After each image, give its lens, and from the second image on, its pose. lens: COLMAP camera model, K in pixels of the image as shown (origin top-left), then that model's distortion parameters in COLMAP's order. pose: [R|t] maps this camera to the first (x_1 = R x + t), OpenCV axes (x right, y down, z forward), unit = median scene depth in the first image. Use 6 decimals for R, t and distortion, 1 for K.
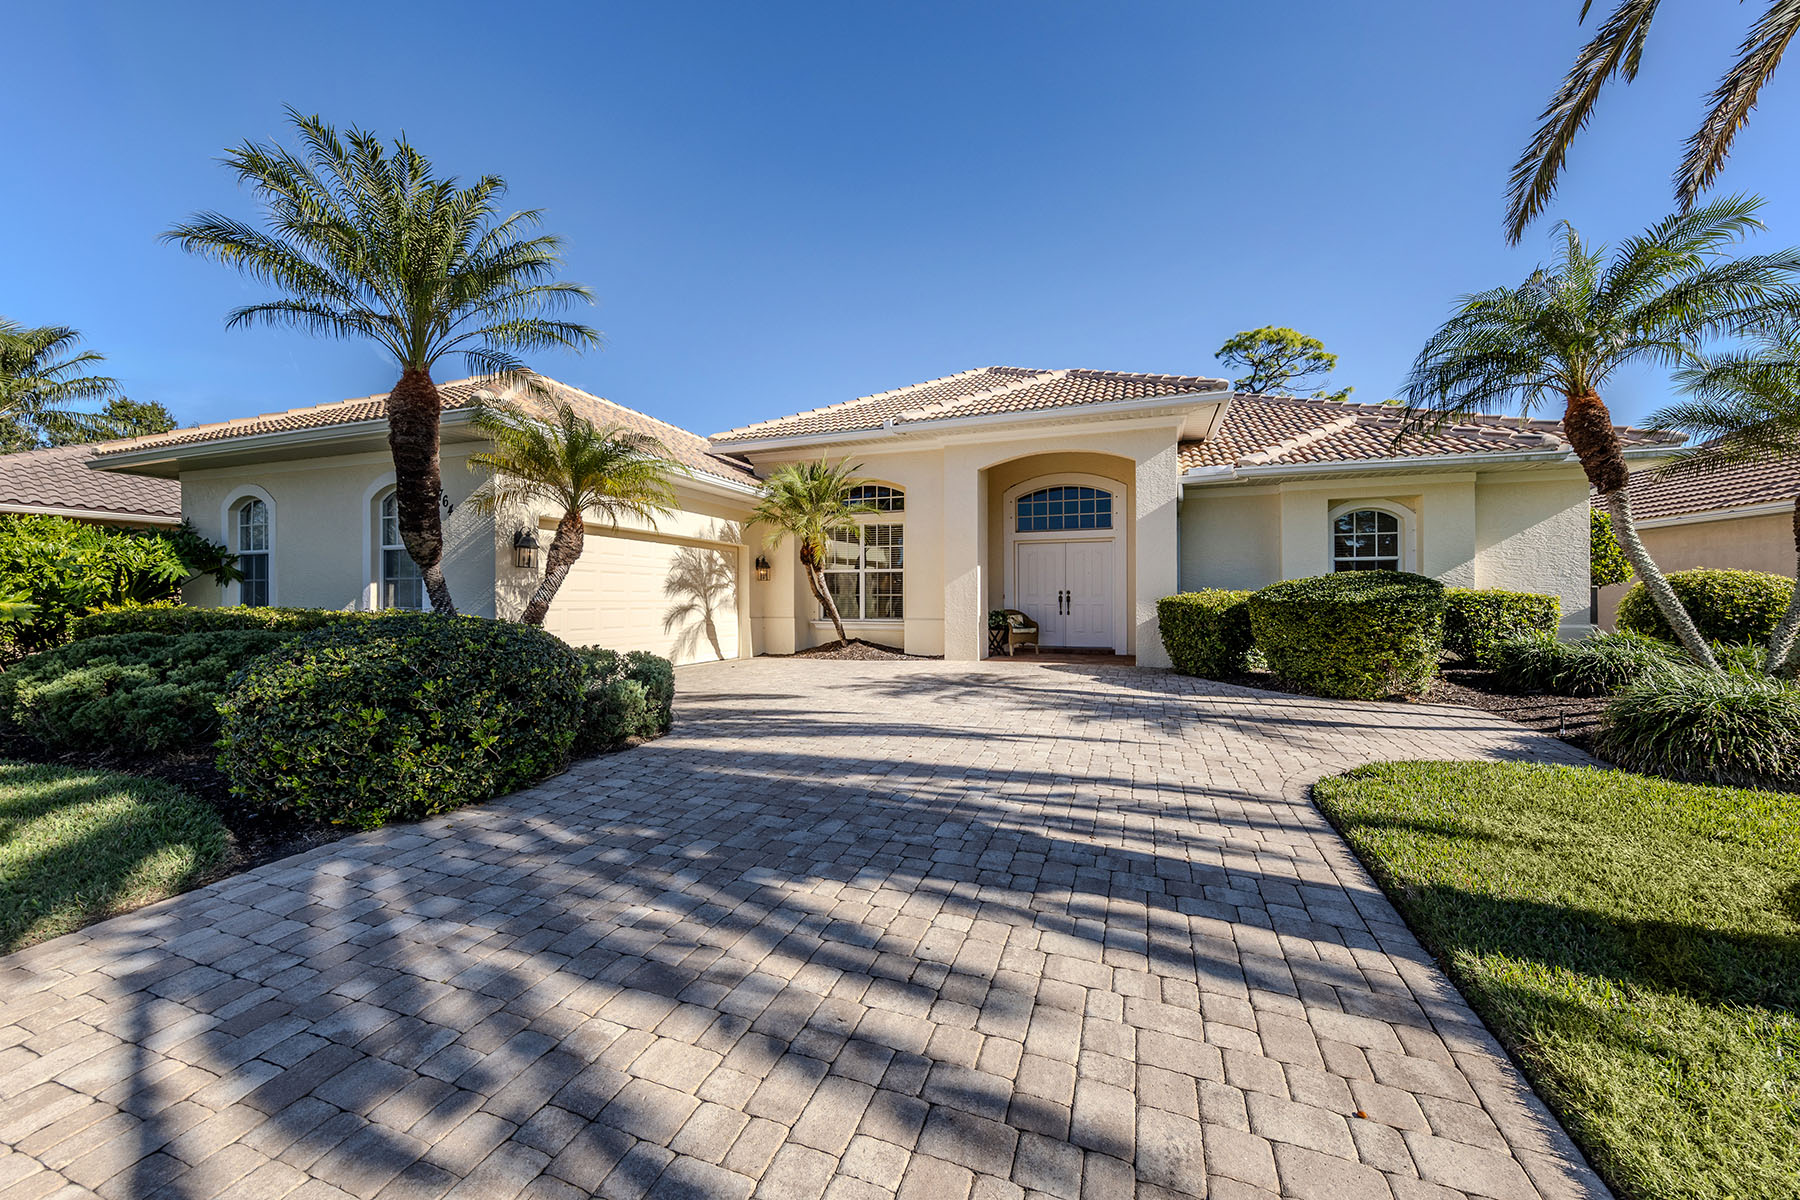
lens RADIAL K [[626.2, 0, 877.5], [0, 626.2, 596.0], [0, 0, 1]] dist [0.007157, -0.000120]
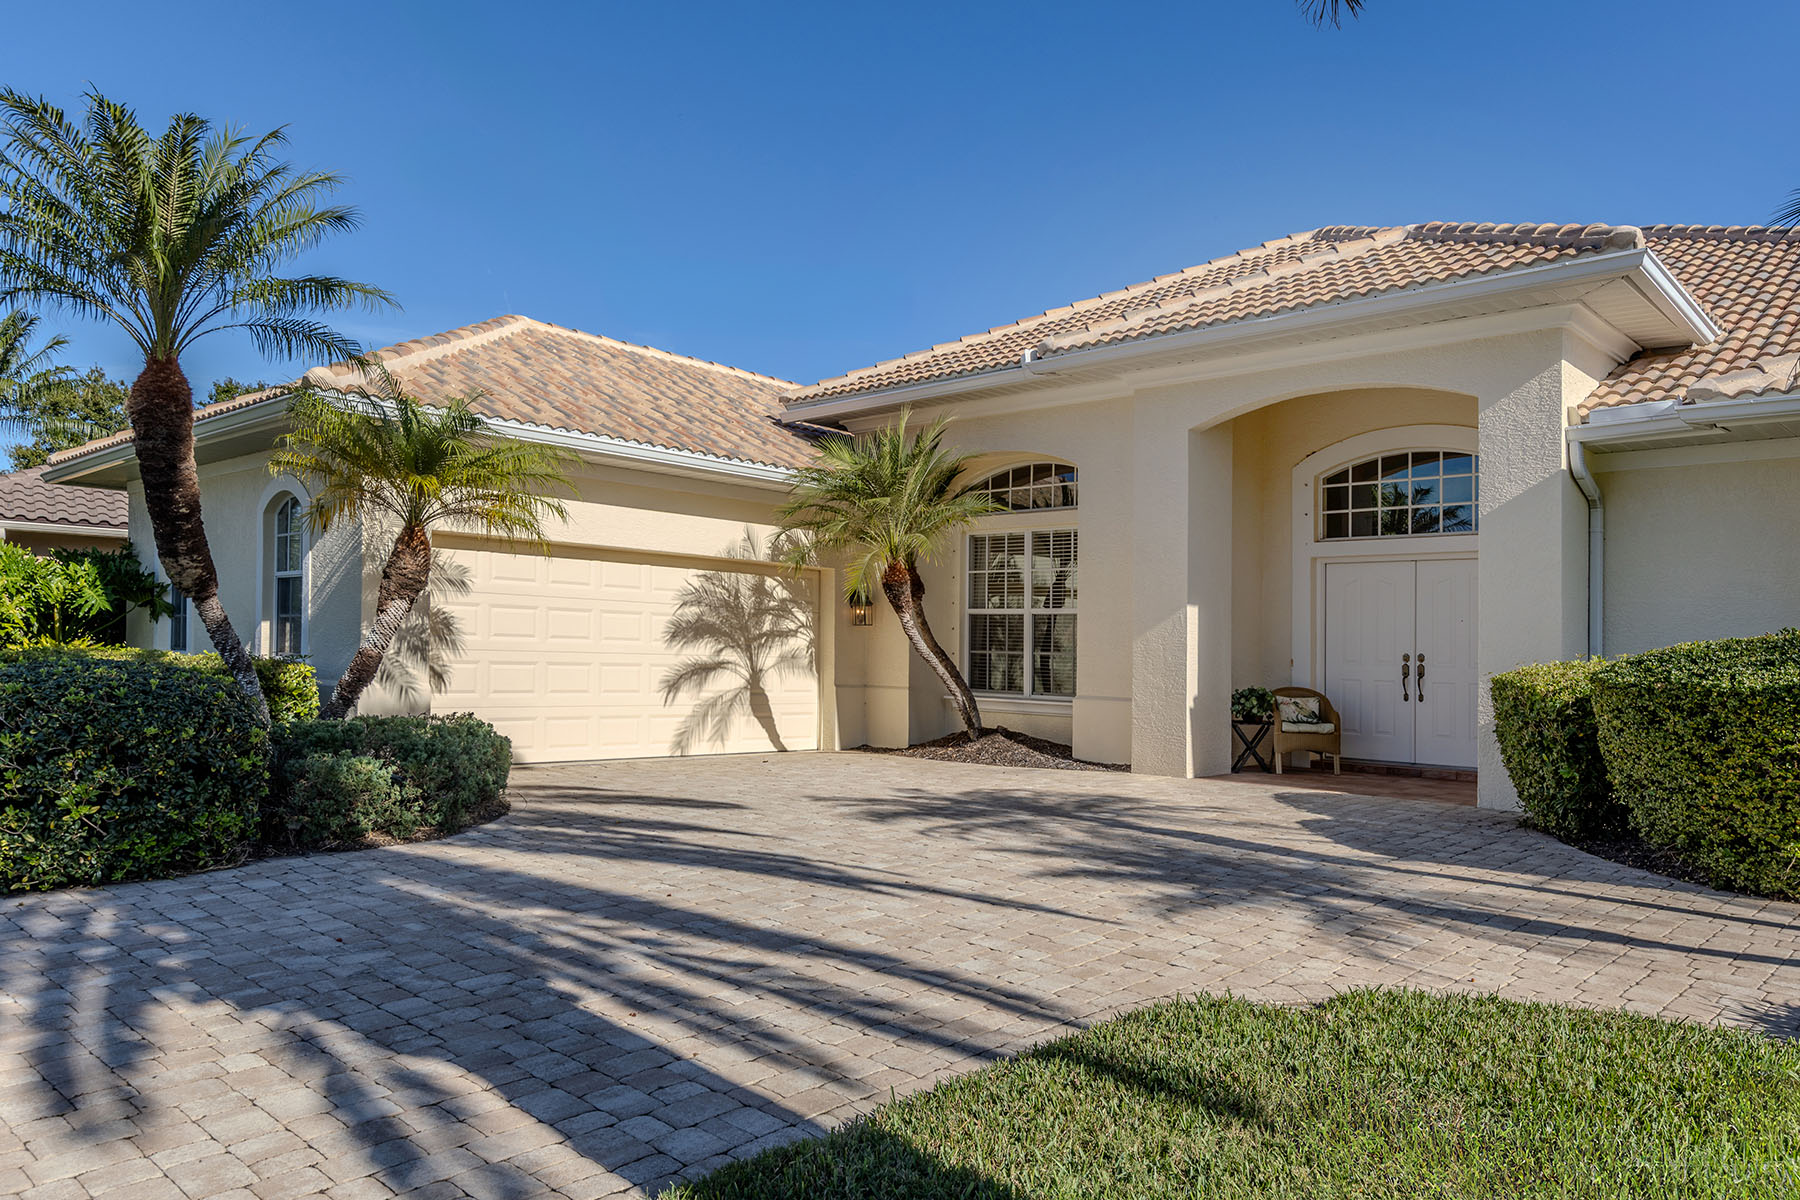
lens RADIAL K [[1119.0, 0, 903.0], [0, 1119.0, 643.1], [0, 0, 1]] dist [0.010005, -0.001318]
pose [[0.936789, 0.020580, -0.349289, 0.365871], [-0.024038, 0.999696, -0.005568, -0.004044], [0.349068, 0.013613, 0.936999, -0.009486]]
